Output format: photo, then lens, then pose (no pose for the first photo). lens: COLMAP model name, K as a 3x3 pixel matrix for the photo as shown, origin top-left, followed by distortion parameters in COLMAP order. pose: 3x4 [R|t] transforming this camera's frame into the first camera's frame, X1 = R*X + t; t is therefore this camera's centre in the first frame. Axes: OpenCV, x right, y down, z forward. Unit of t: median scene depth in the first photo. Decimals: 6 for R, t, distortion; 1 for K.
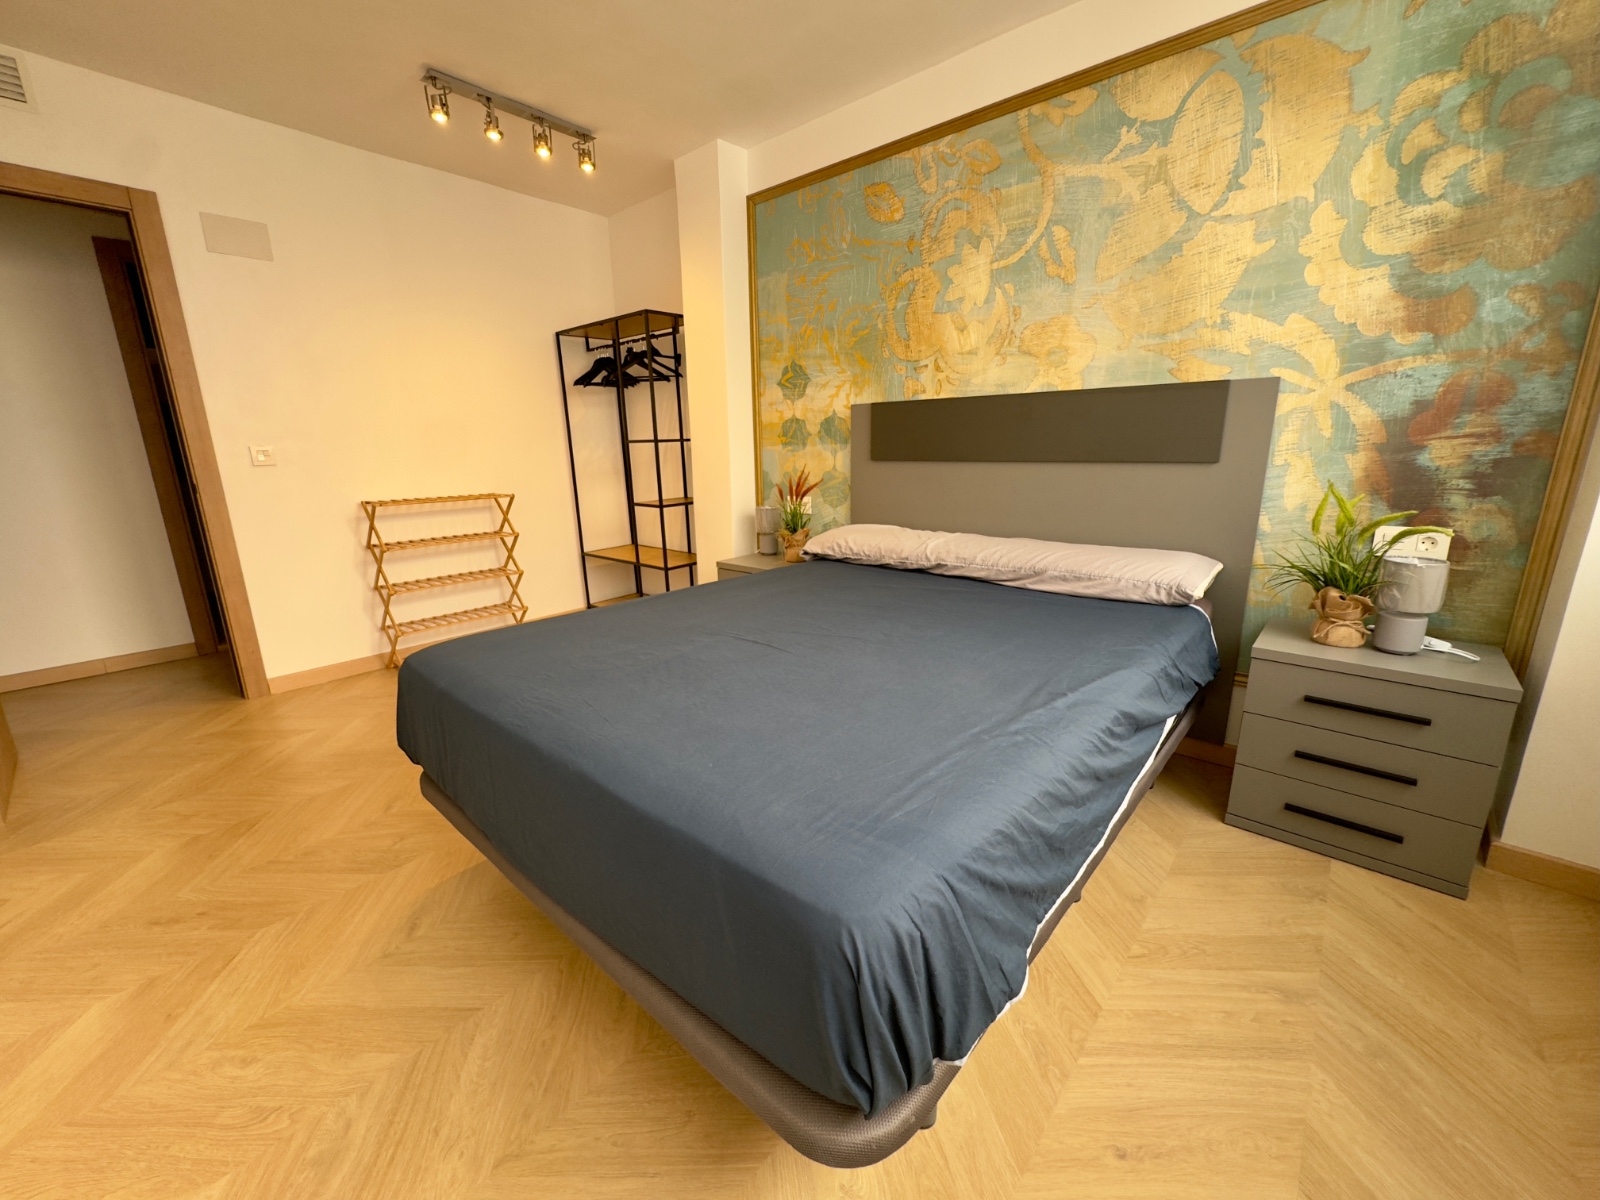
lens RADIAL K [[636.6, 0, 800.0], [0, 636.6, 600.0], [0, 0, 1]] dist [-0.003250, 0.000834]
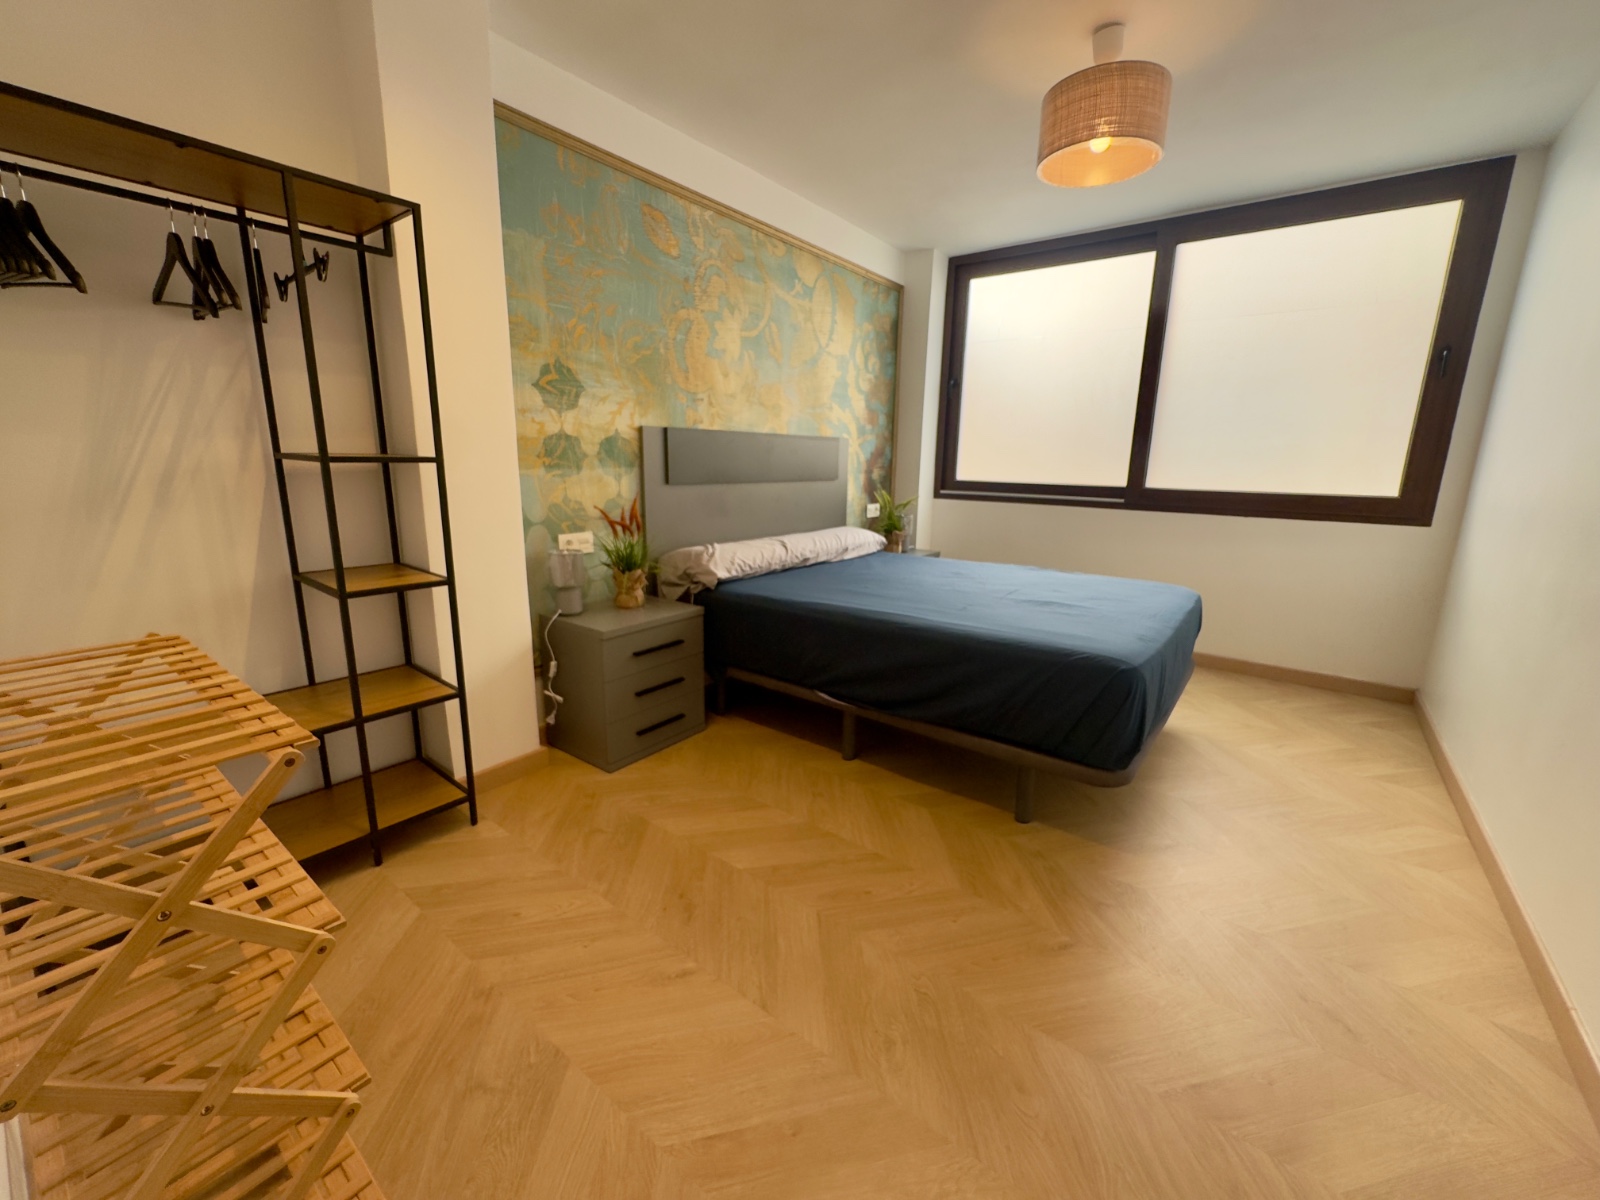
lens RADIAL K [[636.6, 0, 800.0], [0, 636.6, 600.0], [0, 0, 1]] dist [-0.003250, 0.000834]
pose [[-0.066301, -0.202301, 0.977076, -0.992295], [0.225319, 0.950902, 0.212171, -0.233032], [-0.972027, 0.234221, -0.017464, 0.943722]]
